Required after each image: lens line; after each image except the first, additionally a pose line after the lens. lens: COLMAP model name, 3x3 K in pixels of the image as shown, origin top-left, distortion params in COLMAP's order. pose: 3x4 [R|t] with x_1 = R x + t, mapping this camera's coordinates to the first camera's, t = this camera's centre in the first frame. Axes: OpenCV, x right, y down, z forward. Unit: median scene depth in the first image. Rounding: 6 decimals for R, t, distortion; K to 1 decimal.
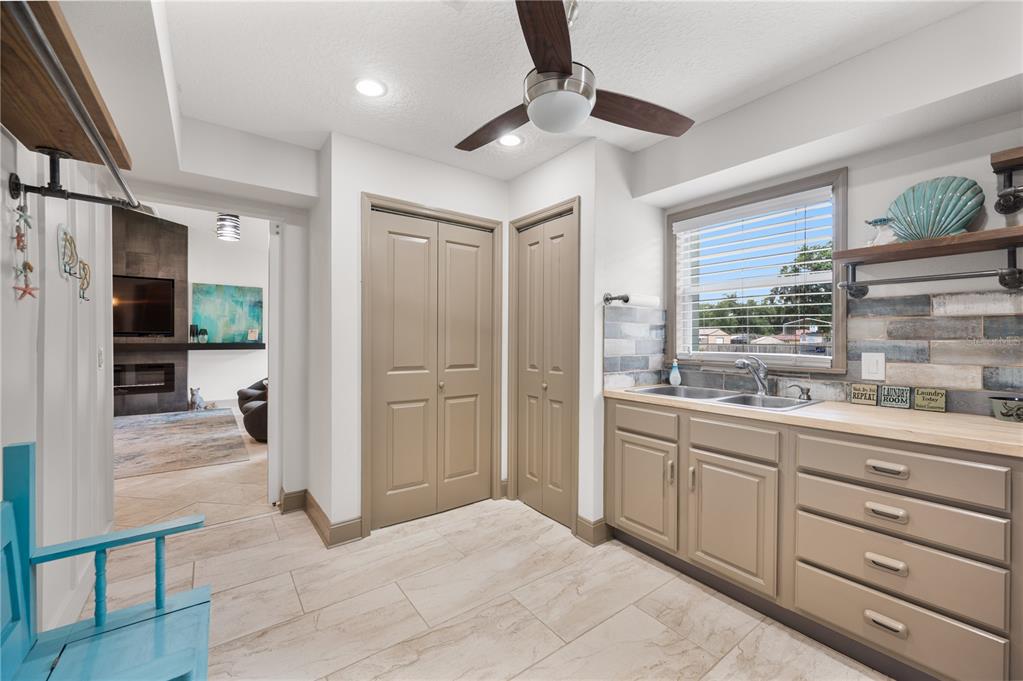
lens RADIAL K [[409.5, 0, 515.7], [0, 409.5, 340.5], [0, 0, 1]] dist [-0.000704, -0.000767]
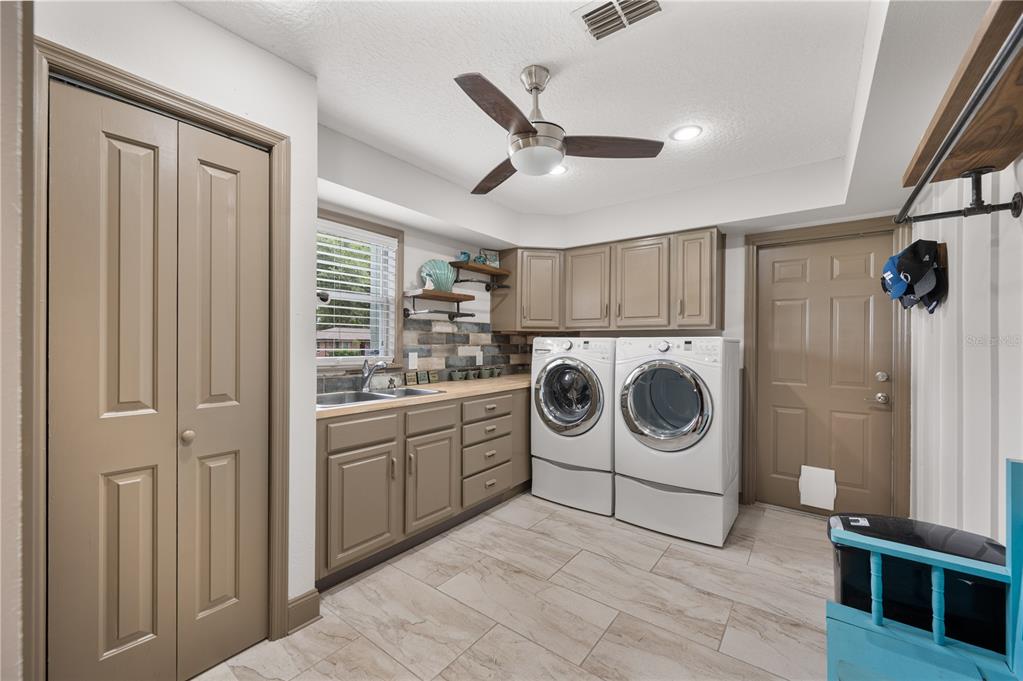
lens RADIAL K [[409.5, 0, 517.4], [0, 409.5, 342.5], [0, 0, 1]] dist [-0.000704, -0.000767]
pose [[-0.294671, -0.003150, 0.955594, -0.988424], [-0.002207, 0.999994, 0.002616, -0.018602], [-0.955596, -0.001338, -0.294676, 1.337455]]
